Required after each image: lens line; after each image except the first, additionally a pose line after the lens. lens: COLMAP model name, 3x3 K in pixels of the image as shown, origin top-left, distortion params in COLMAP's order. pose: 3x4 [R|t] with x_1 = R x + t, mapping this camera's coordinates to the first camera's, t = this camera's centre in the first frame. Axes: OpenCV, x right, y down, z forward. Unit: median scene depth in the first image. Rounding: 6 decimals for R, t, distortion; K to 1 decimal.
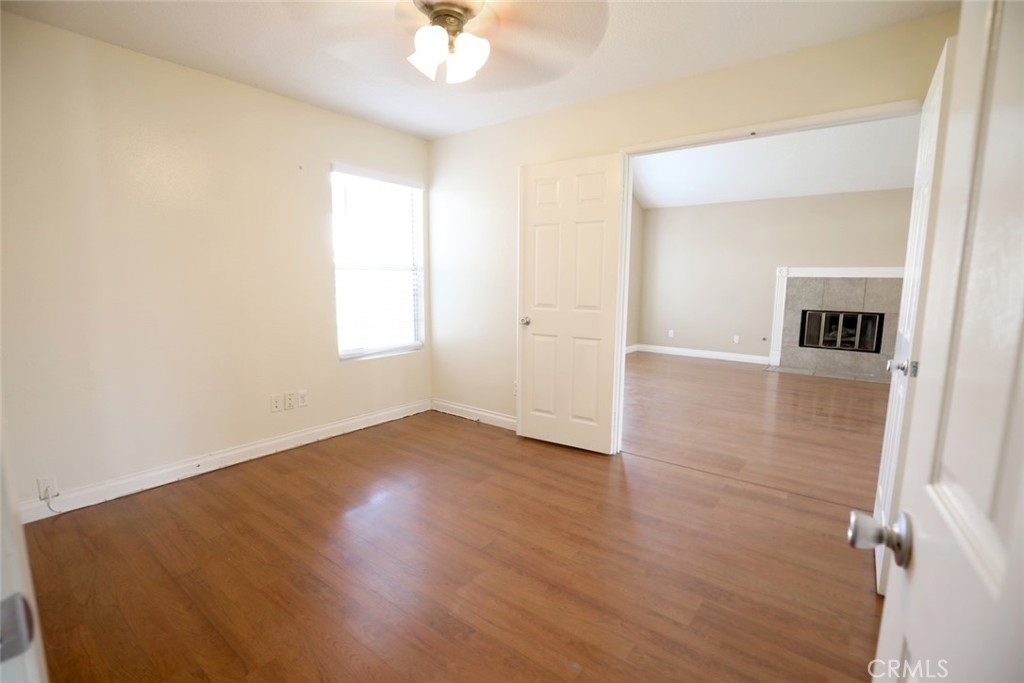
lens RADIAL K [[462.9, 0, 514.1], [0, 462.9, 340.9], [0, 0, 1]] dist [-0.028370, 0.001779]
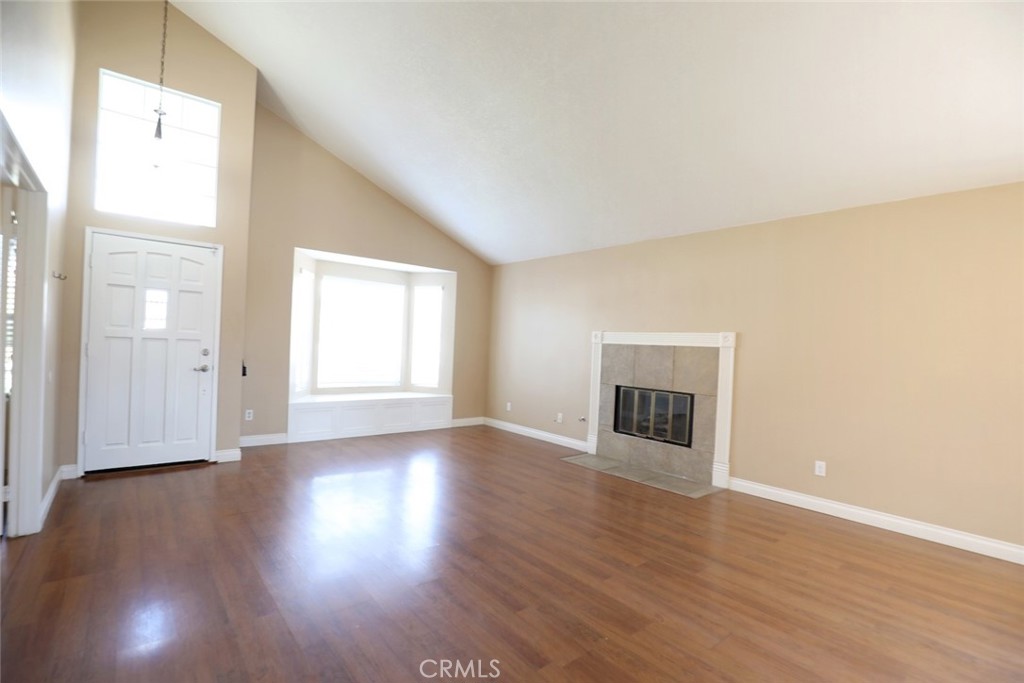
lens RADIAL K [[462.9, 0, 509.9], [0, 462.9, 346.6], [0, 0, 1]] dist [-0.028370, 0.001779]
pose [[0.972439, 0.041740, -0.229390, 0.640974], [-0.074743, 0.987729, -0.137129, -0.010089], [0.220851, 0.150495, 0.963627, 0.181319]]
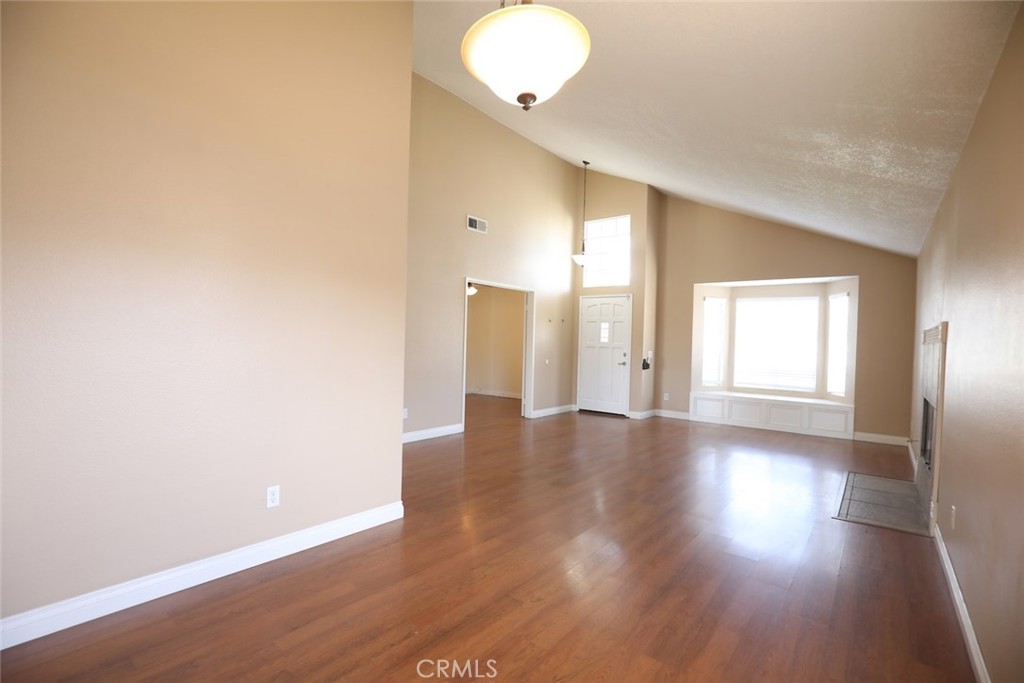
lens RADIAL K [[462.9, 0, 512.2], [0, 462.9, 341.4], [0, 0, 1]] dist [-0.028370, 0.001779]
pose [[-0.021007, 0.001414, -0.999778, 1.358378], [-0.173694, 0.984787, 0.005042, -0.053981], [0.984576, 0.173761, -0.020442, 0.489022]]
